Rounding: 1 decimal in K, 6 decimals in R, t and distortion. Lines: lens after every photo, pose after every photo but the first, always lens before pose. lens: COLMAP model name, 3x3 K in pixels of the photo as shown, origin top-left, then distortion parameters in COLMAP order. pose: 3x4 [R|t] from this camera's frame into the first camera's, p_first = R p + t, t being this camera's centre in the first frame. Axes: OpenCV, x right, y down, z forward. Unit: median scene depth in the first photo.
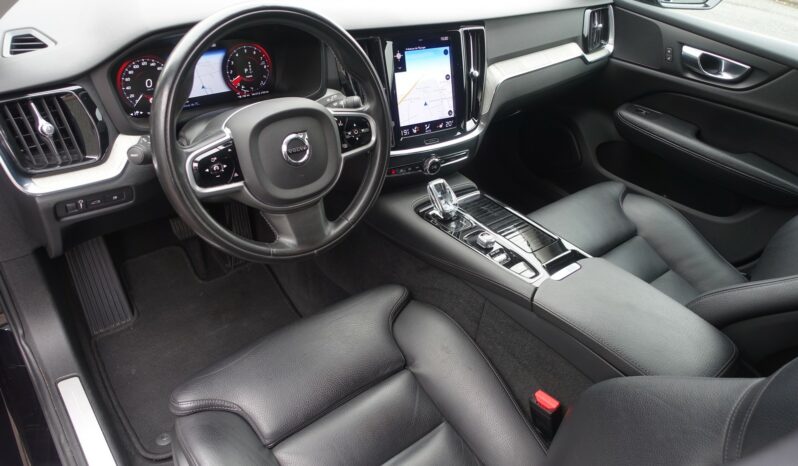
lens RADIAL K [[547.1, 0, 400.6], [0, 547.1, 224.4], [0, 0, 1]] dist [-0.002733, 0.000582]
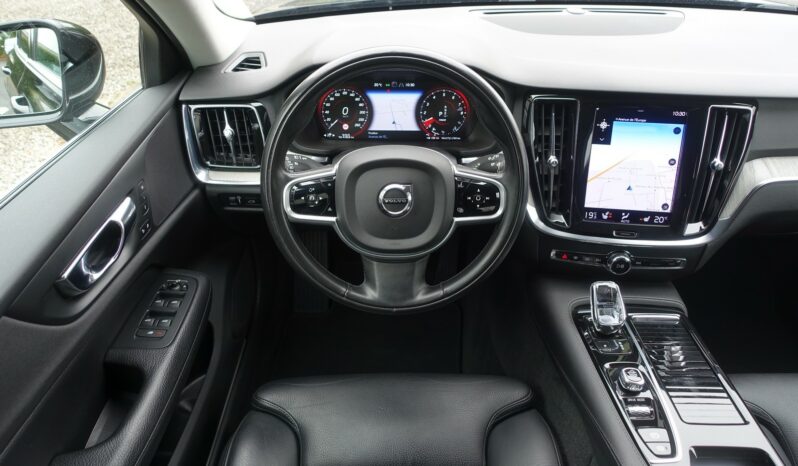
lens RADIAL K [[547.1, 0, 400.2], [0, 547.1, 227.6], [0, 0, 1]] dist [-0.002733, 0.000582]
pose [[0.770996, 0.272688, -0.575505, 0.297919], [-0.308558, 0.950486, 0.036992, -0.102808], [0.557096, 0.149056, 0.816961, 0.186141]]
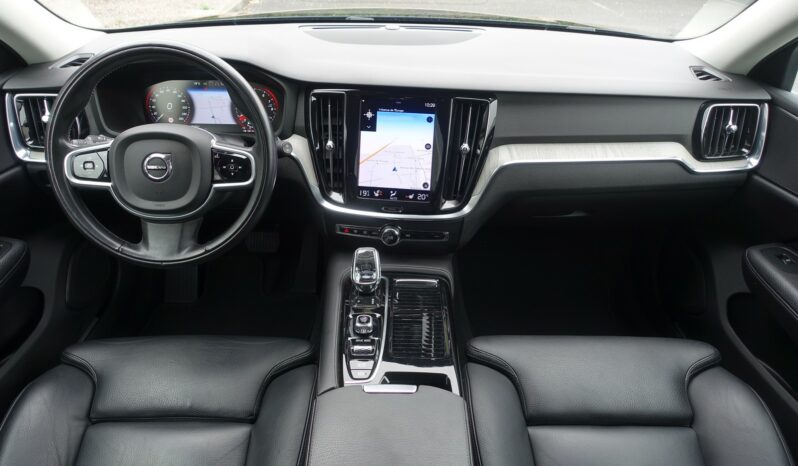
lens RADIAL K [[547.1, 0, 398.7], [0, 547.1, 226.7], [0, 0, 1]] dist [-0.002733, 0.000582]
pose [[0.777603, 0.237404, -0.582214, 0.695429], [-0.315935, 0.948122, -0.035355, -0.109155], [0.543617, 0.211434, 0.812266, 0.301637]]
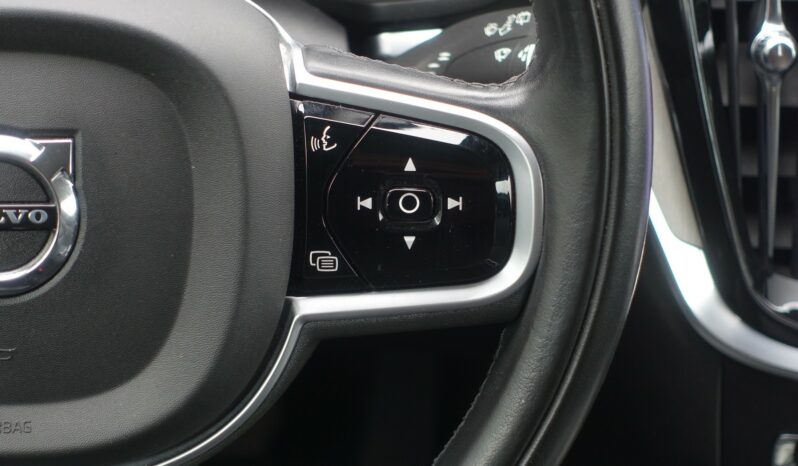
lens RADIAL K [[1733.0, 0, 396.6], [0, 1733.0, 230.5], [0, 0, 1]] dist [-0.038998, 0.000000]
pose [[0.790928, 0.241952, -0.562043, 0.212239], [-0.306876, 0.951490, -0.022244, -0.127561], [0.529396, 0.190071, 0.826809, 0.449799]]
